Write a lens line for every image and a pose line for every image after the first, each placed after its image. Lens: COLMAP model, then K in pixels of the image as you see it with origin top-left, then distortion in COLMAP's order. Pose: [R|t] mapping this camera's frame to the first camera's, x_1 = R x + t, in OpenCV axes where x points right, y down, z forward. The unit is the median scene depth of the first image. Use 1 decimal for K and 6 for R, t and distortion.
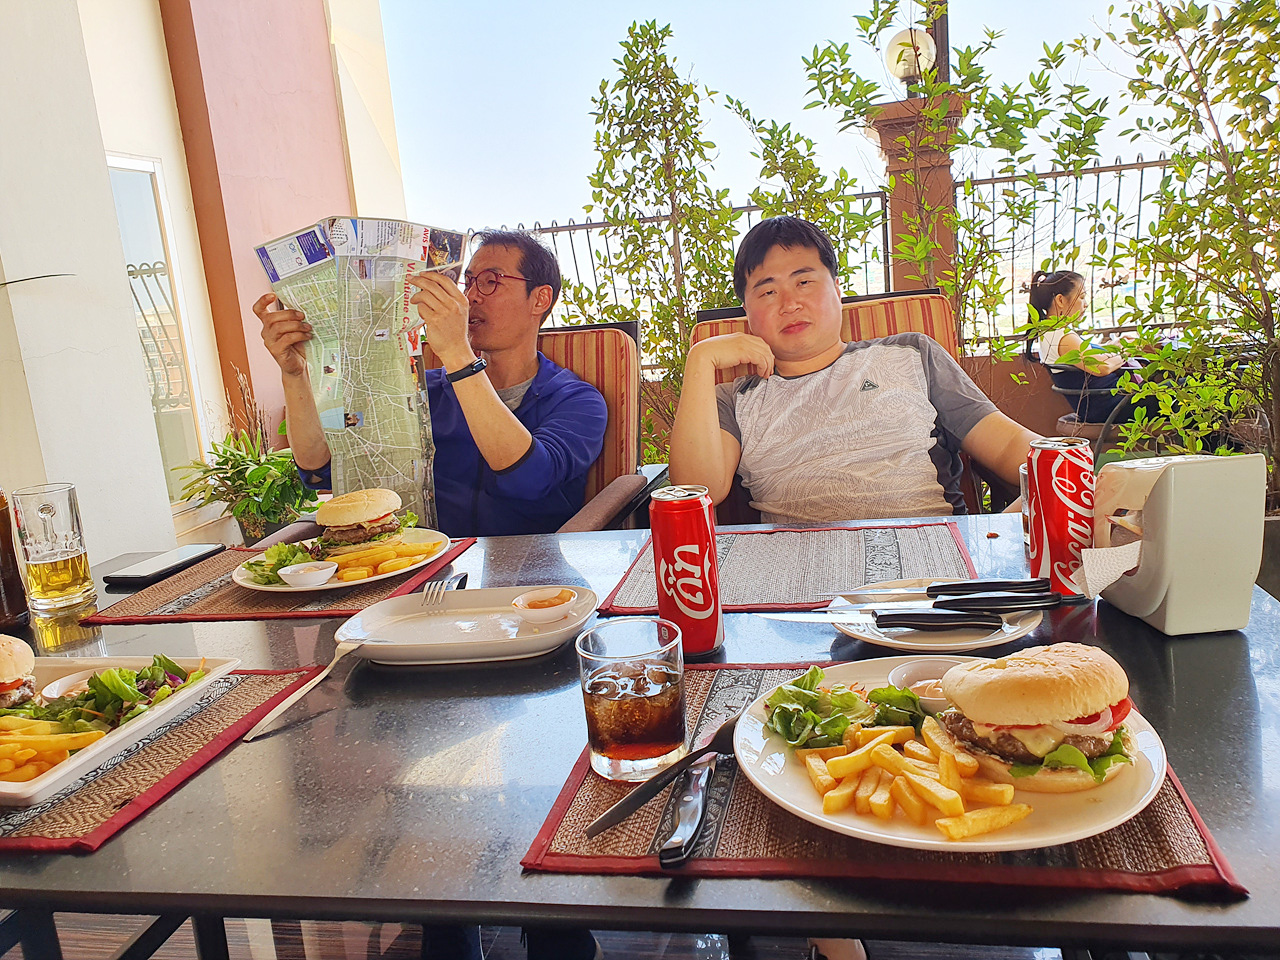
lens RADIAL K [[1047.2, 0, 648.8], [0, 1047.2, 472.6], [0, 0, 1]] dist [0.029050, -0.004282]
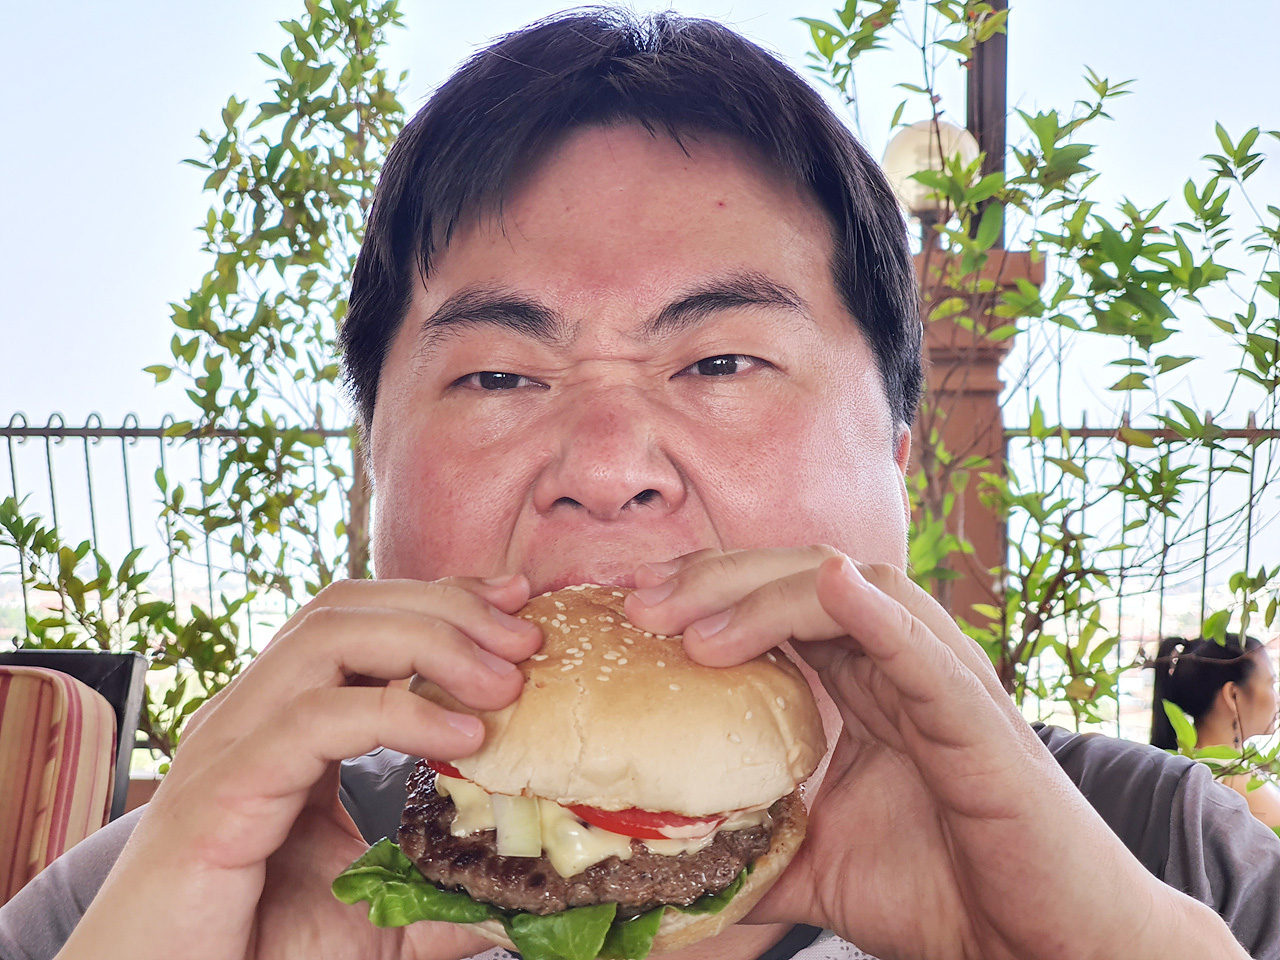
lens RADIAL K [[1958.6, 0, 636.9], [0, 1958.6, 475.9], [0, 0, 1]] dist [0.116380, 0.000000]
pose [[0.990178, 0.107152, 0.089807, 0.070358], [-0.082730, 0.966877, -0.241463, -0.040550], [-0.112705, 0.231661, 0.966246, 0.243164]]
